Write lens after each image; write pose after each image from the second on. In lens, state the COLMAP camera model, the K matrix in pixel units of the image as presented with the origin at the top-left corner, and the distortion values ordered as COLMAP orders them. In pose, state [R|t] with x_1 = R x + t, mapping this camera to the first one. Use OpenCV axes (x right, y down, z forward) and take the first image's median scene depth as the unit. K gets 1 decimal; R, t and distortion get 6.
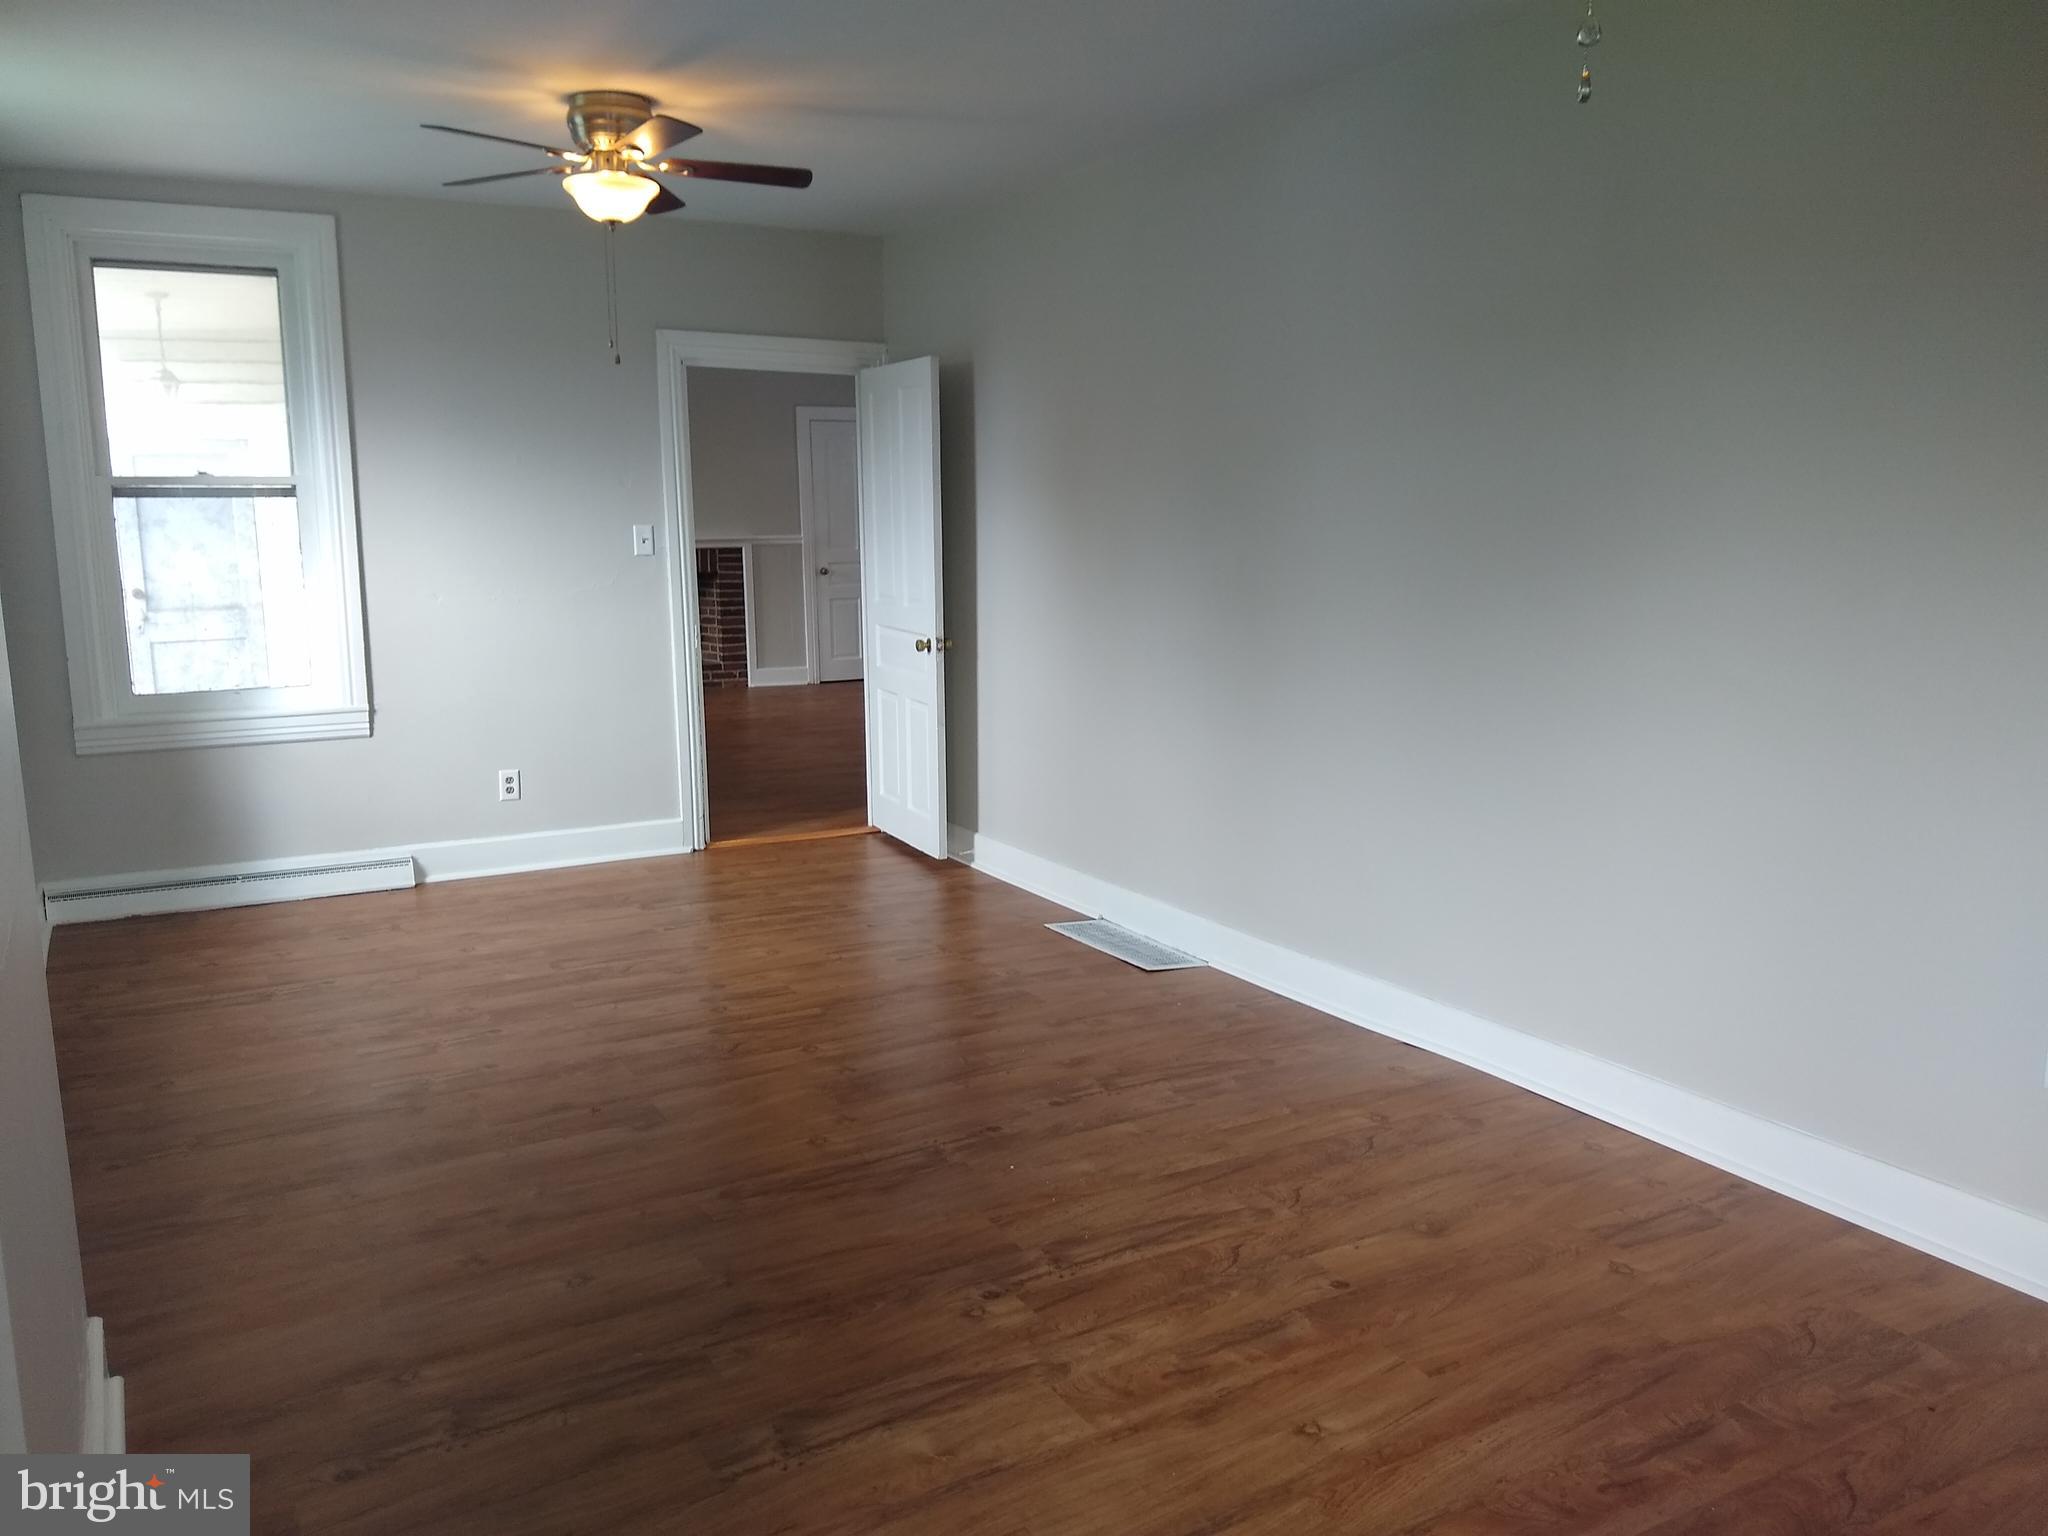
lens RADIAL K [[1622.1, 0, 1043.0], [0, 1622.1, 768.1], [0, 0, 1]] dist [0.032566, -0.042109]
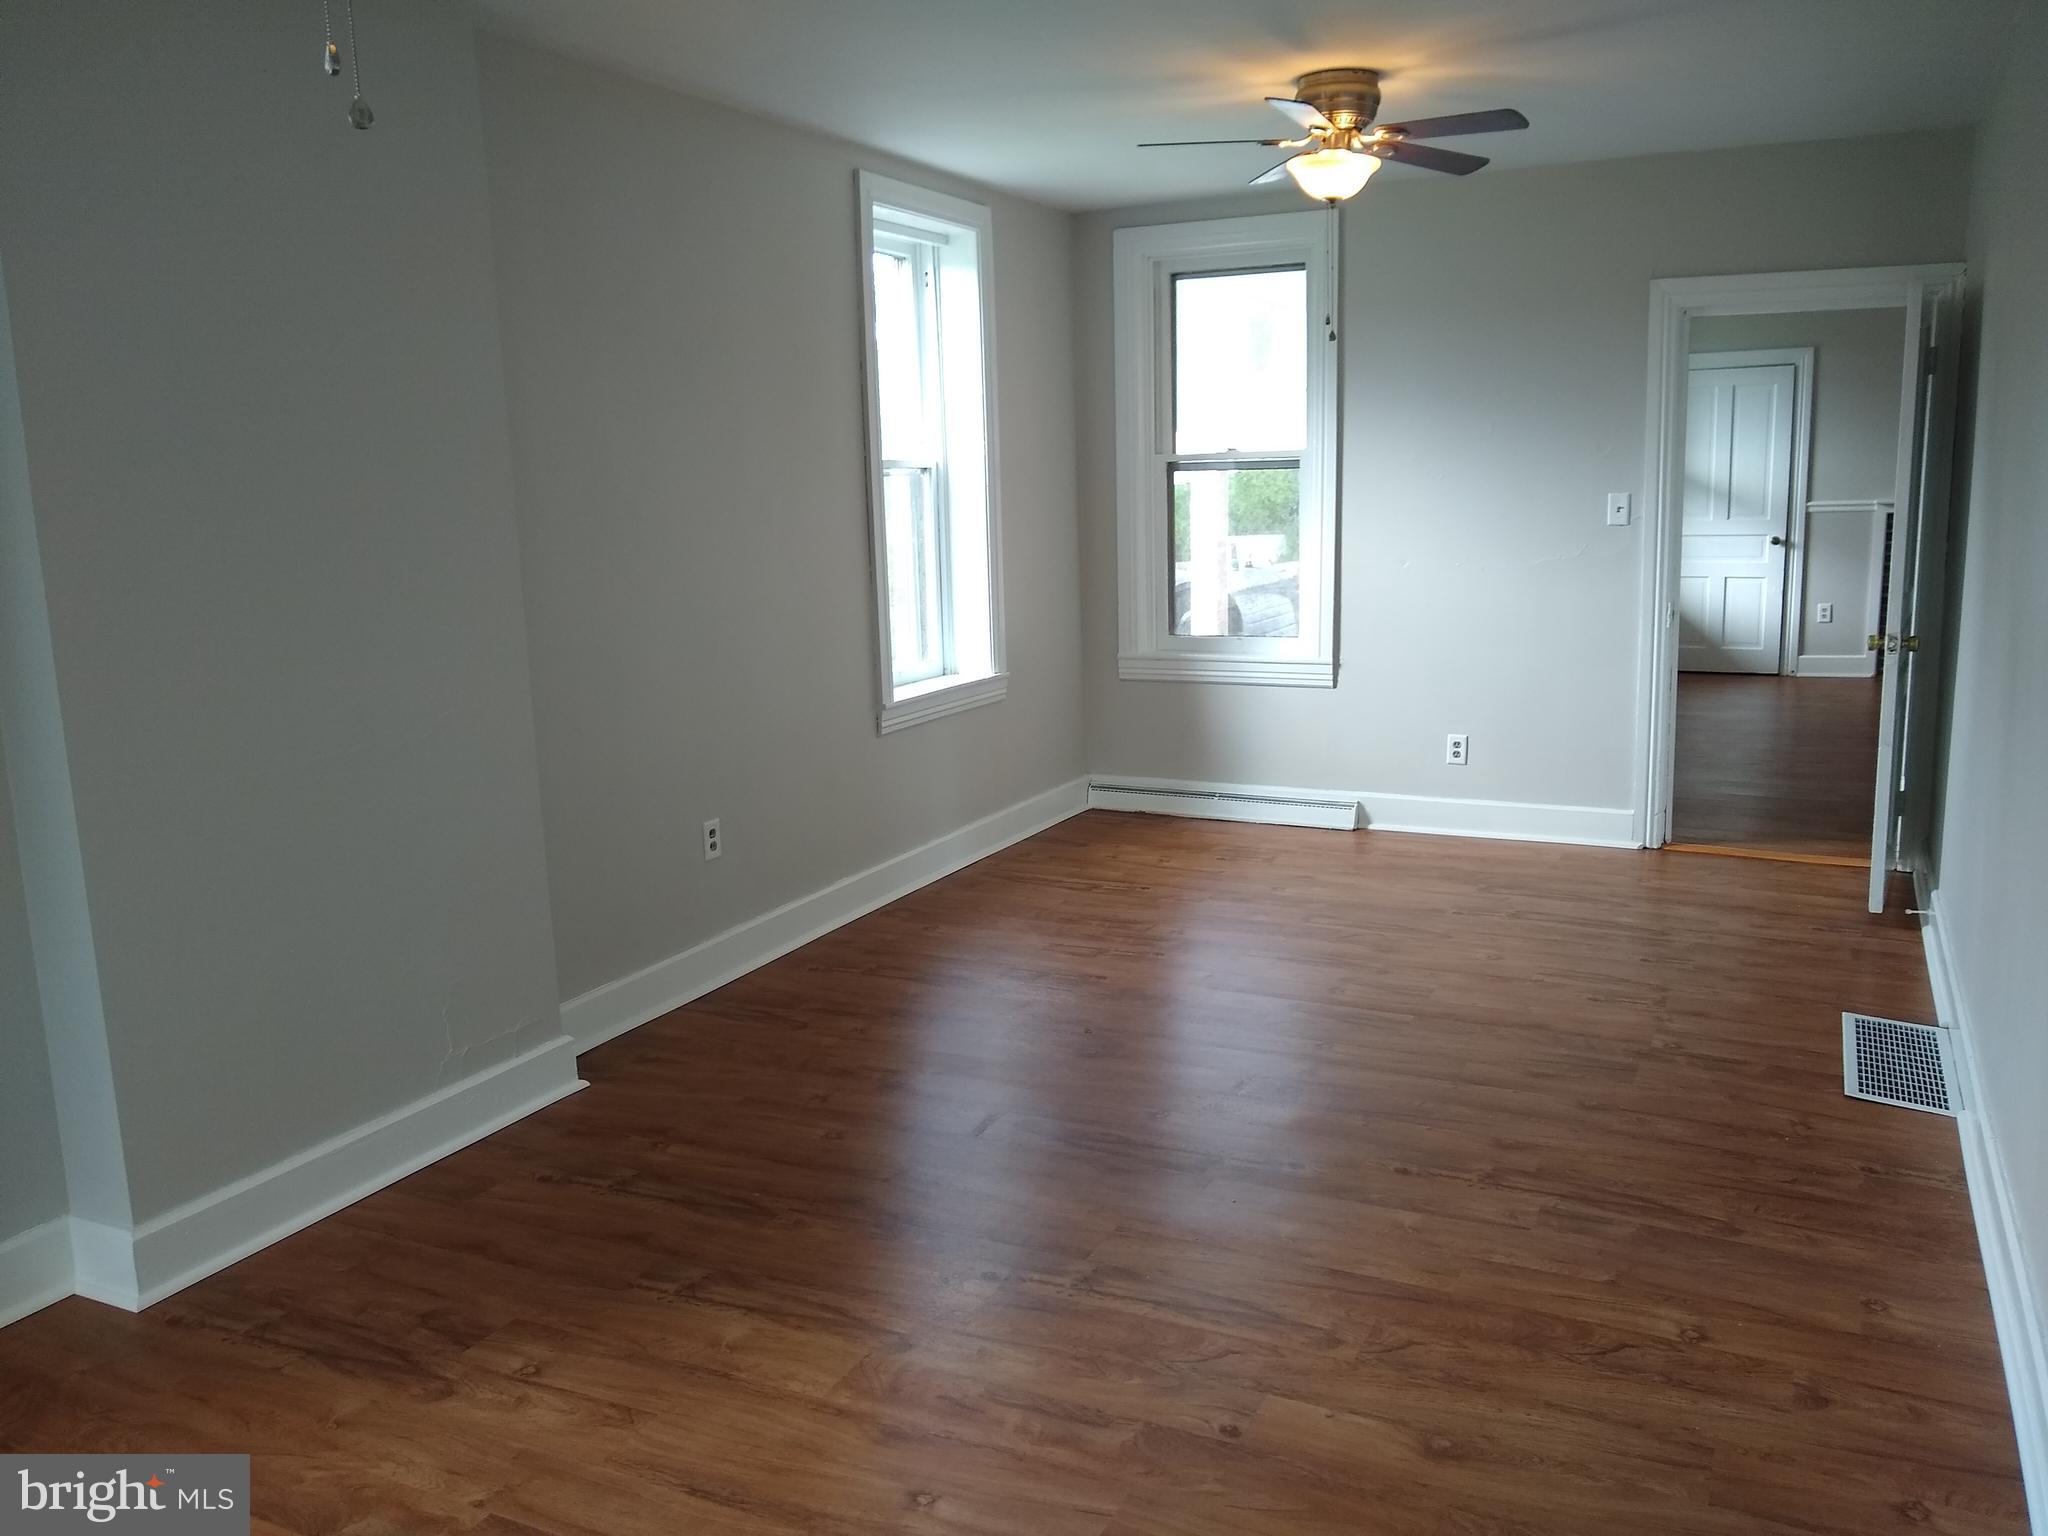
lens RADIAL K [[1631.3, 0, 1021.3], [0, 1631.3, 772.7], [0, 0, 1]] dist [0.006741, 0.004941]
pose [[0.559791, 0.143685, -0.816082, 0.401785], [-0.116557, 0.988714, 0.094127, -0.044799], [0.820395, 0.042429, 0.570220, 0.220794]]
